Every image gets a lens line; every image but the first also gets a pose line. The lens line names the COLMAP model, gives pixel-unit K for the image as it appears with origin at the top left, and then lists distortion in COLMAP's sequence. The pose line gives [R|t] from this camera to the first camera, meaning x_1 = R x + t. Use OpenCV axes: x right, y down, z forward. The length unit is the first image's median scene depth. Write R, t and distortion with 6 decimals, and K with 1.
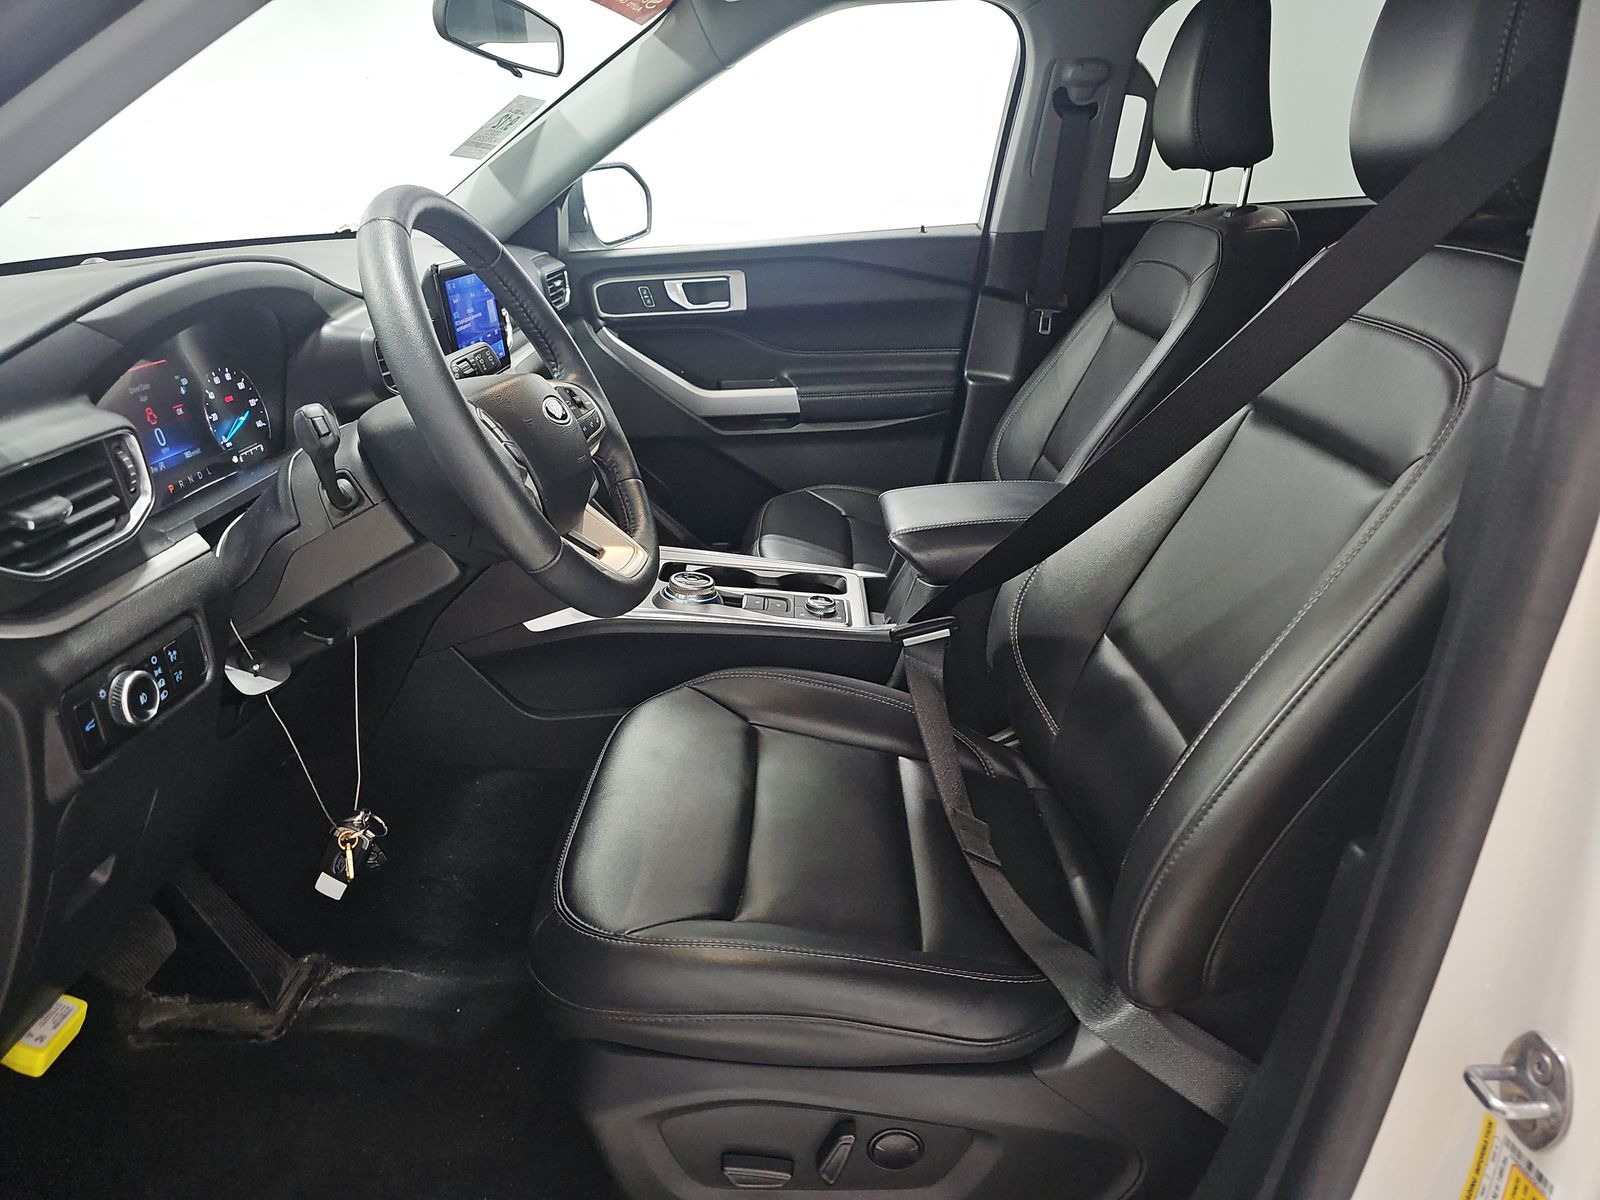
lens RADIAL K [[1075.5, 0, 780.6], [0, 1075.5, 602.2], [0, 0, 1]] dist [0.023450, -0.025608]
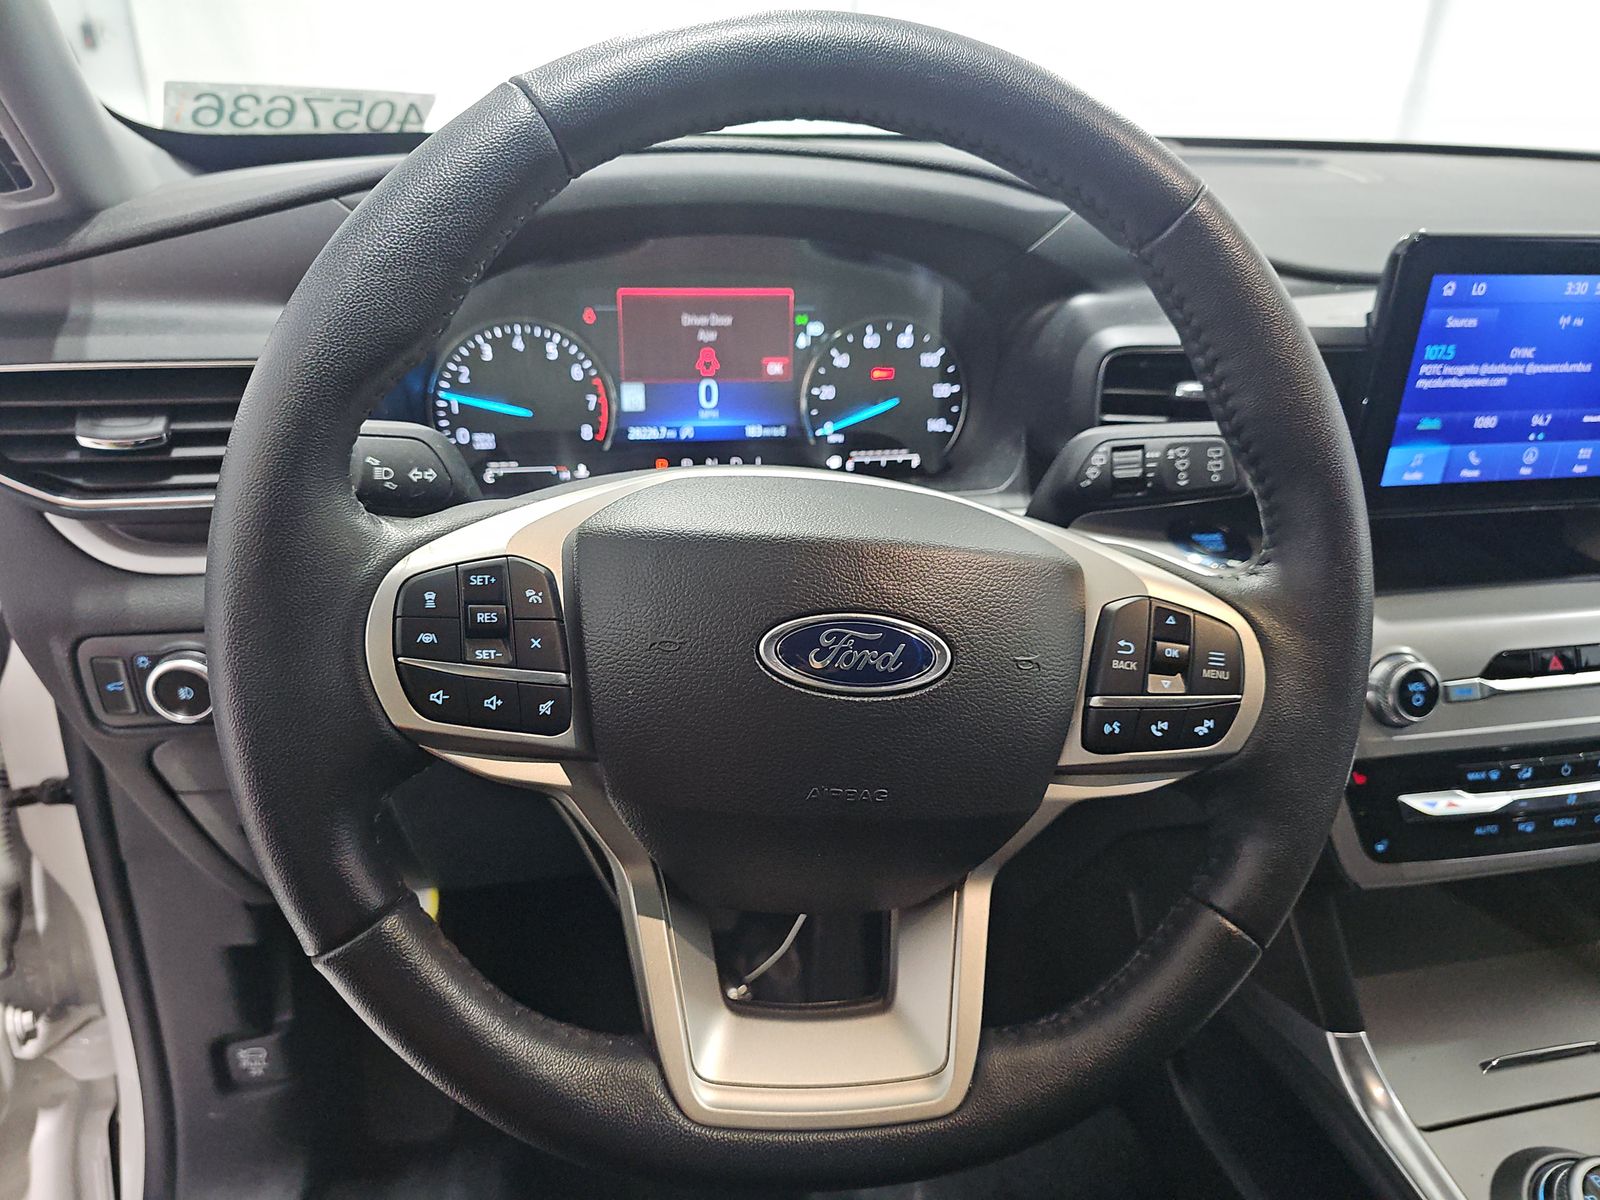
lens RADIAL K [[1075.5, 0, 780.6], [0, 1075.5, 602.2], [0, 0, 1]] dist [0.023450, -0.025608]
pose [[0.208247, 0.474494, -0.855271, 0.087382], [-0.389638, 0.842305, 0.372430, -0.290204], [0.897115, 0.255688, 0.360288, 0.755846]]
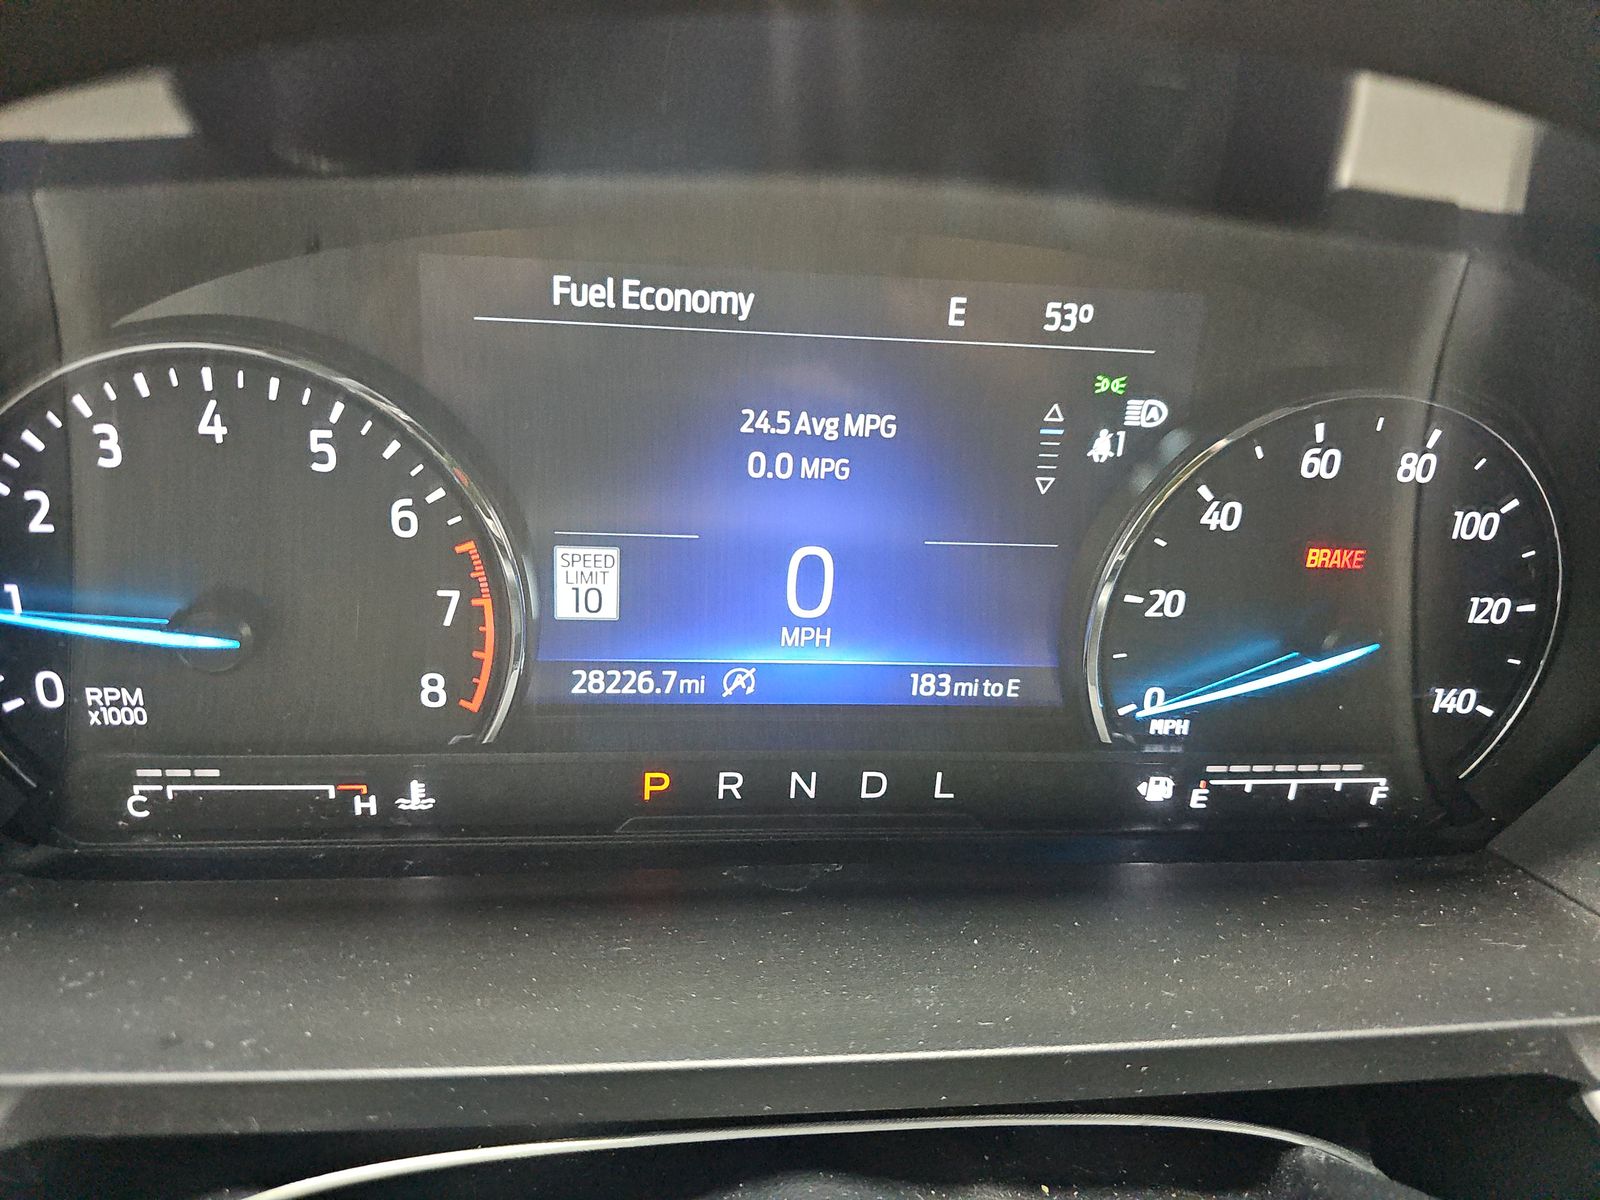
lens RADIAL K [[1103.8, 0, 800.3], [0, 1103.8, 568.7], [0, 0, 1]] dist [-0.007803, -0.003921]
pose [[0.121083, 0.514055, -0.849168, -0.339112], [-0.432008, 0.797487, 0.421169, -0.234581], [0.893705, 0.315851, 0.318638, 0.842544]]
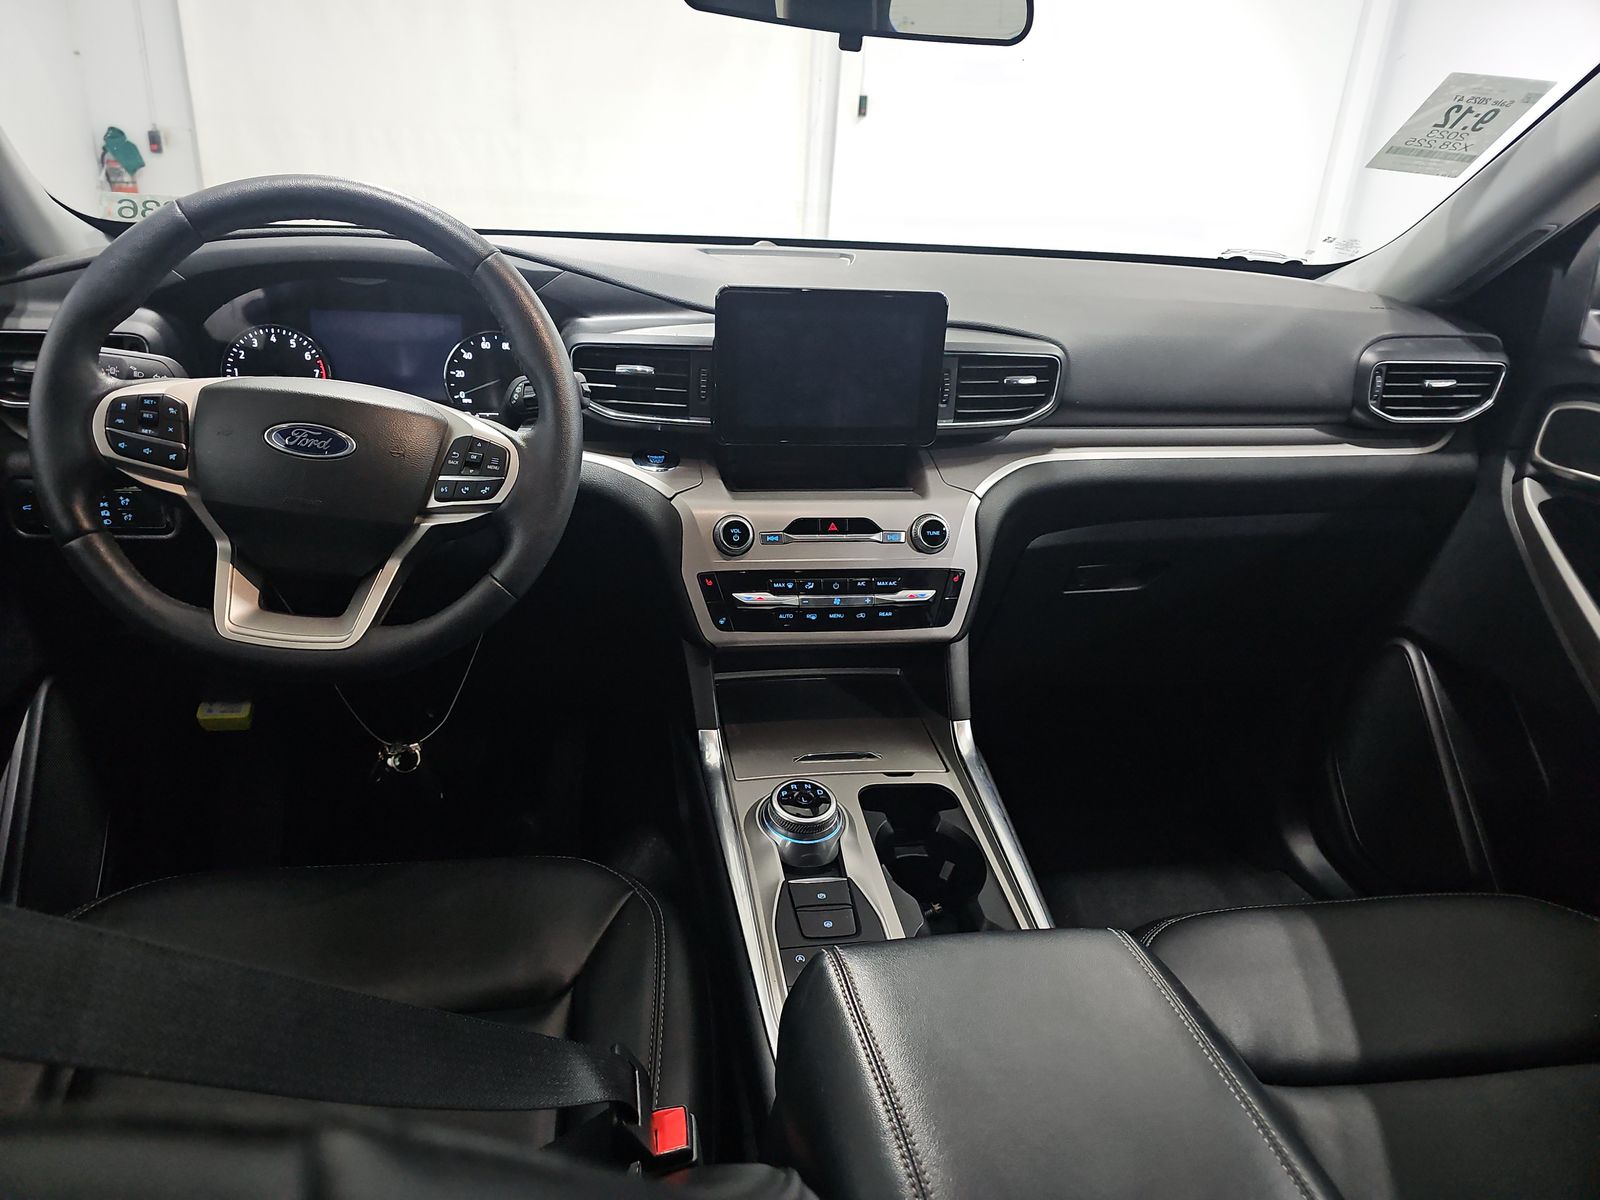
lens RADIAL K [[1080.5, 0, 804.1], [0, 1080.5, 612.7], [0, 0, 1]] dist [0.038268, -0.040946]
pose [[0.176174, 0.410008, -0.894906, 0.649990], [-0.407133, 0.858071, 0.312982, -0.451127], [0.896217, 0.309207, 0.318098, 1.017619]]
